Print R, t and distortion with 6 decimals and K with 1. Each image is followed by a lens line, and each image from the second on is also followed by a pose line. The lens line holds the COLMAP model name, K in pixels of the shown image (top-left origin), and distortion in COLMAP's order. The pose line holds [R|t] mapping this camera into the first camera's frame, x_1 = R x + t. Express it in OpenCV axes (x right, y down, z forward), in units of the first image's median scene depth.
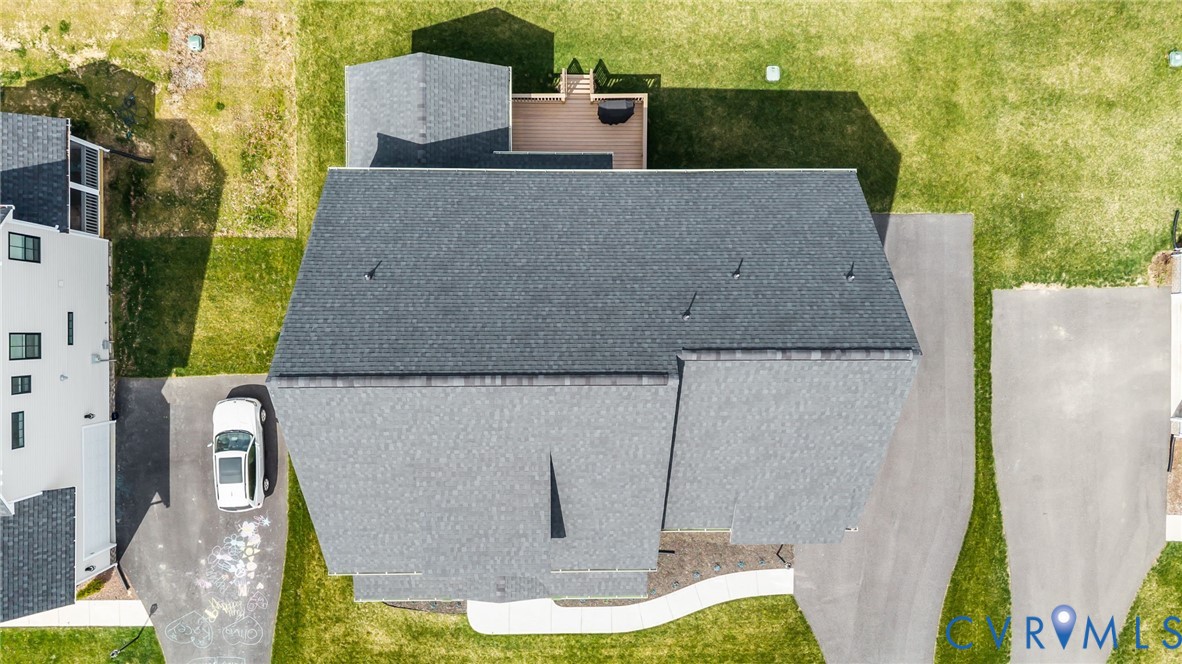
lens RADIAL K [[887.8, 0, 631.6], [0, 887.8, 331.7], [0, 0, 1]] dist [0.009781, 0.001199]
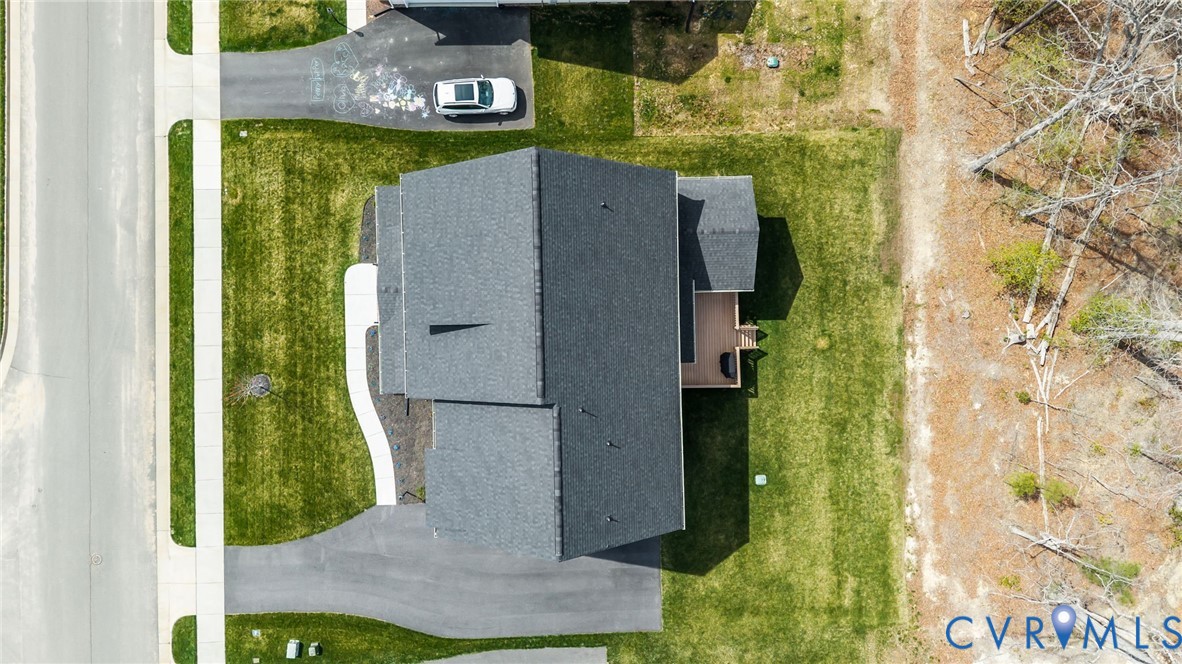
lens RADIAL K [[887.8, 0, 591.9], [0, 887.8, 332.9], [0, 0, 1]] dist [0.009781, 0.001199]
pose [[0.020266, 0.997184, -0.072208, 0.026343], [-0.999466, 0.018355, -0.027037, 0.002156], [-0.025636, 0.072717, 0.997023, -0.365465]]
